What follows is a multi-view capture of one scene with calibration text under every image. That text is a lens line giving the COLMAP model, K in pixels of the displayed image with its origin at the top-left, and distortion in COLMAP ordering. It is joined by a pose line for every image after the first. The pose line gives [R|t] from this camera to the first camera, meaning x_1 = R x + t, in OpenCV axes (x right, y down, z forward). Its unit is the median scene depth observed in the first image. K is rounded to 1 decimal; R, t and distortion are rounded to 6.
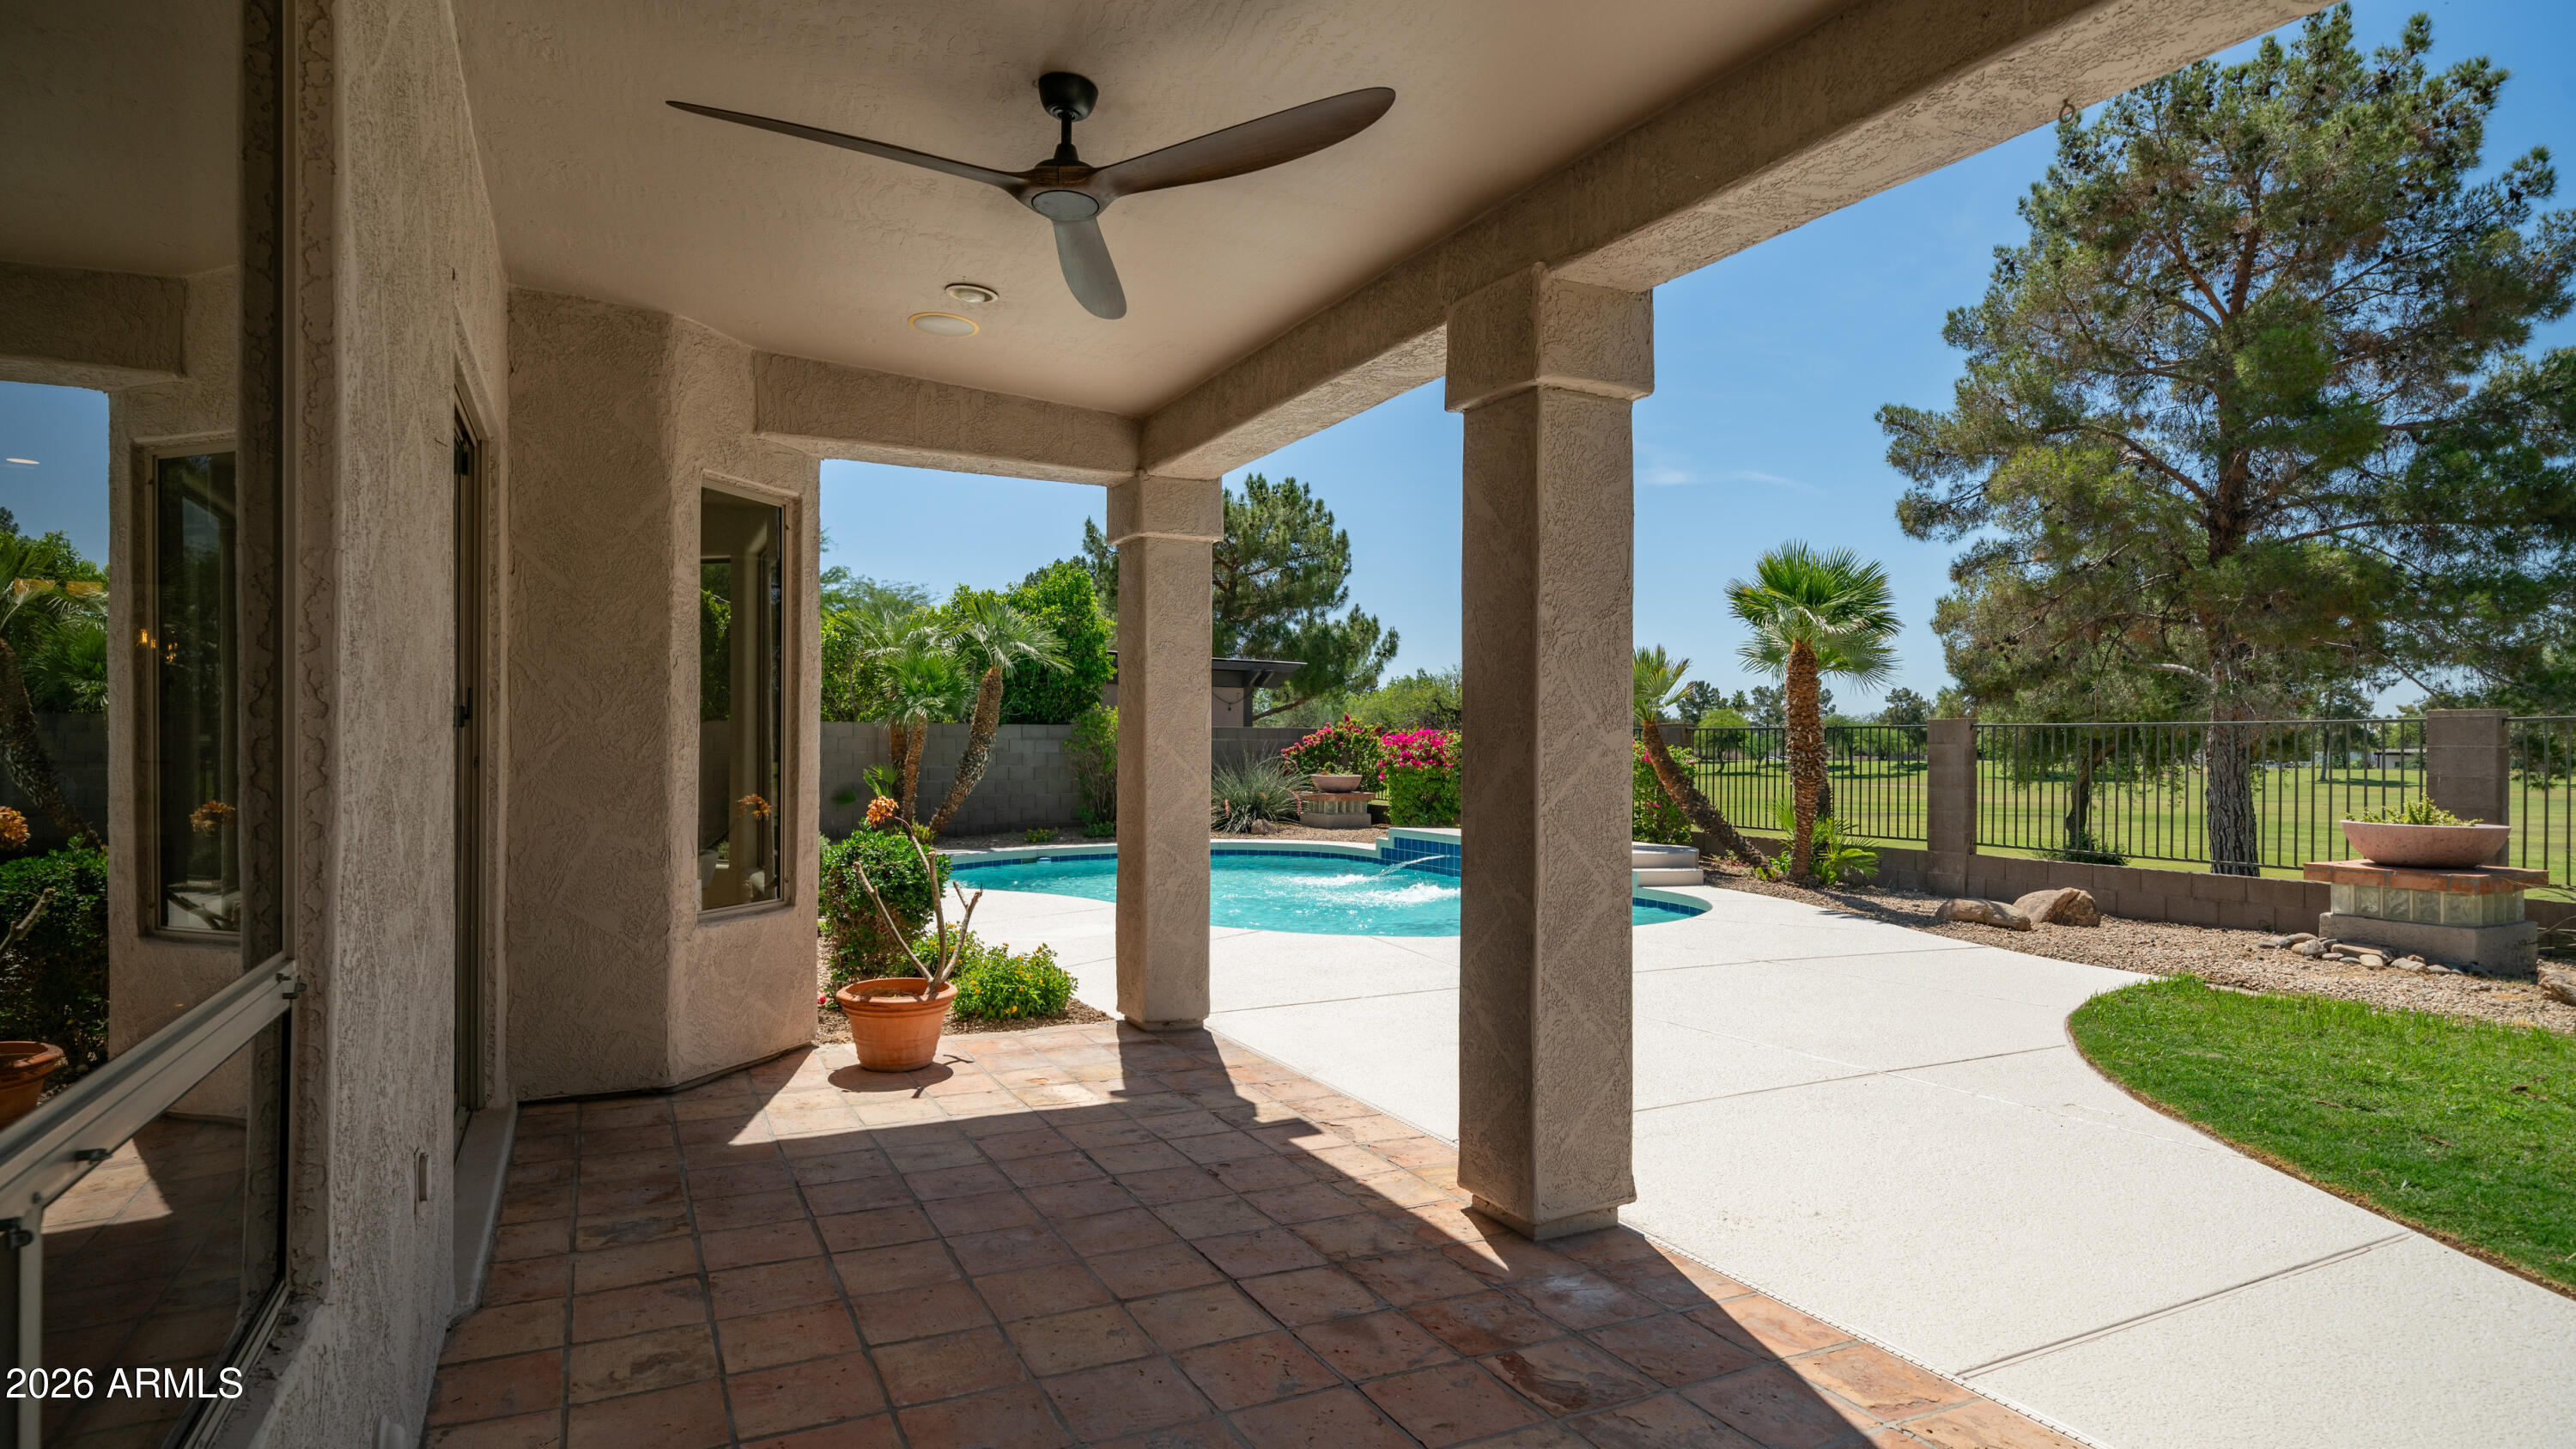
lens RADIAL K [[1337.0, 0, 1283.5], [0, 1337.0, 738.7], [0, 0, 1]] dist [0.016705, 0.002469]
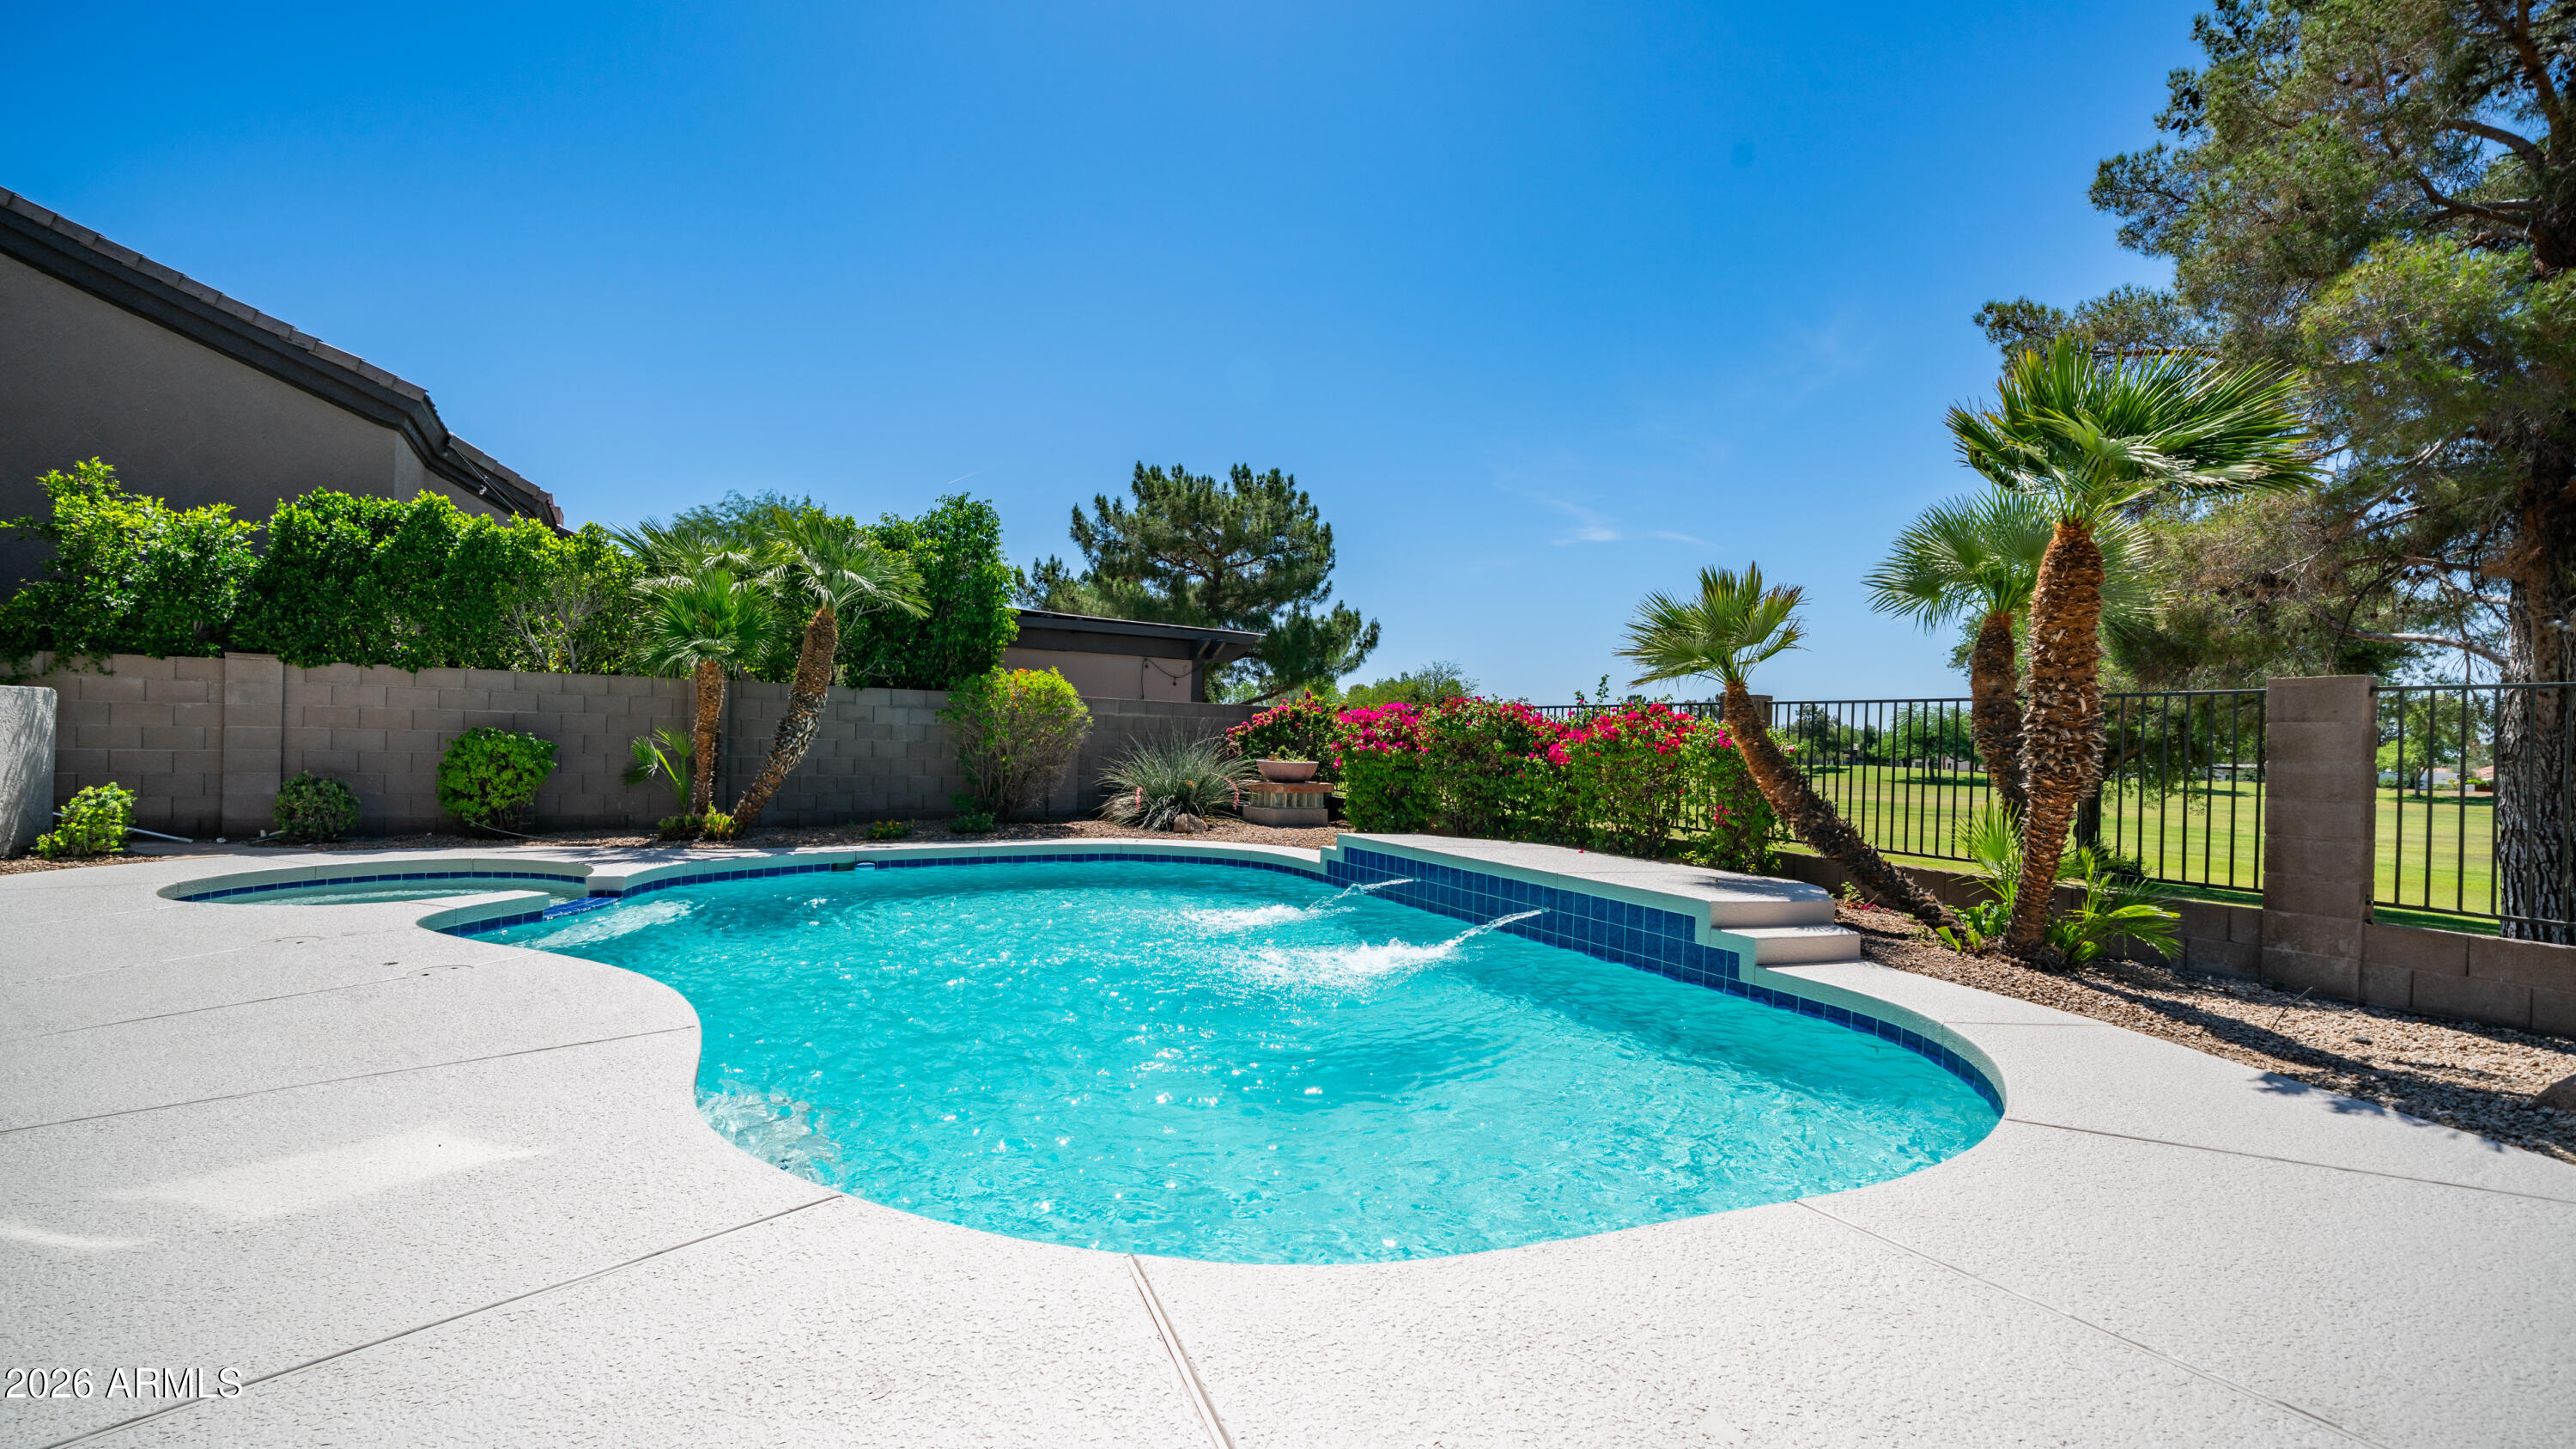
lens RADIAL K [[1116.8, 0, 1250.6], [0, 1116.8, 713.8], [0, 0, 1]] dist [0.007895, -0.000476]
pose [[0.999124, 0.020606, -0.036417, 0.041651], [-0.021310, 0.999591, -0.019064, 0.011965], [0.036009, 0.019823, 0.999155, 0.314954]]
